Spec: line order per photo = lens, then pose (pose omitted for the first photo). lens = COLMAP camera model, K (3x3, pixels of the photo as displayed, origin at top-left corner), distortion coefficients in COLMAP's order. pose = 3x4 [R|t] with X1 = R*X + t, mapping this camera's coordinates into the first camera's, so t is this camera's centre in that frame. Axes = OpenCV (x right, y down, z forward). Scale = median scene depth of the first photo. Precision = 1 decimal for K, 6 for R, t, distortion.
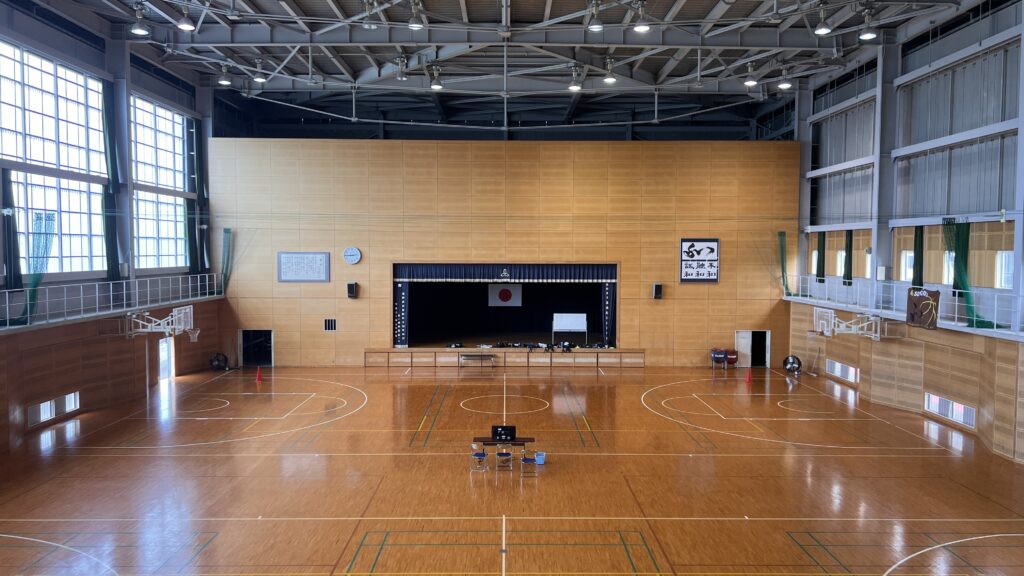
lens RADIAL K [[769.8, 0, 512.0], [0, 769.8, 288.0], [0, 0, 1]] dist [0.115035, -0.226327]
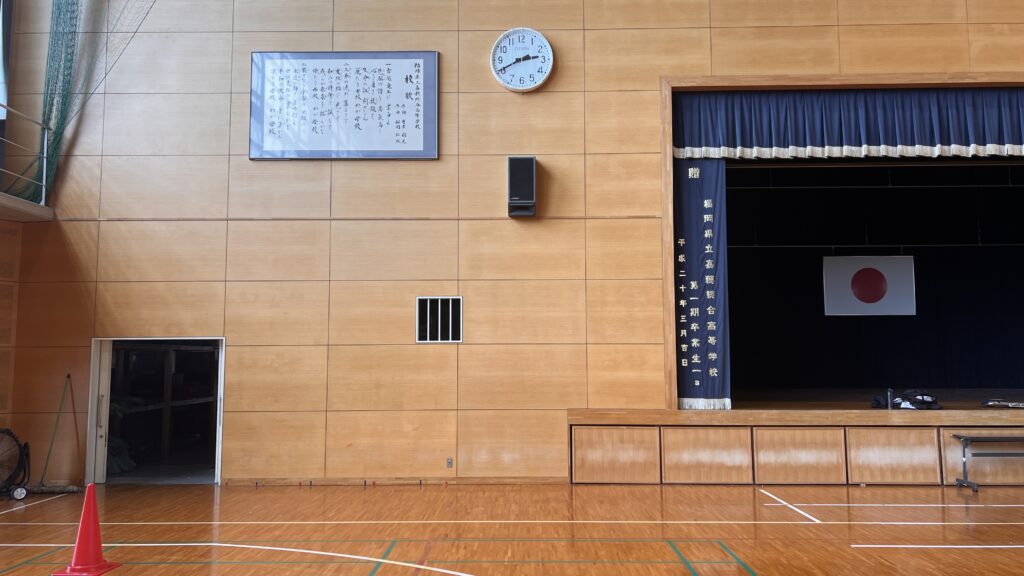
lens RADIAL K [[769.8, 0, 512.0], [0, 769.8, 288.0], [0, 0, 1]] dist [0.115035, -0.226327]
pose [[0.999615, -0.008710, -0.026336, -0.202537], [0.004923, 0.990058, -0.140577, 0.073804], [0.027298, 0.140393, 0.989719, 0.738037]]
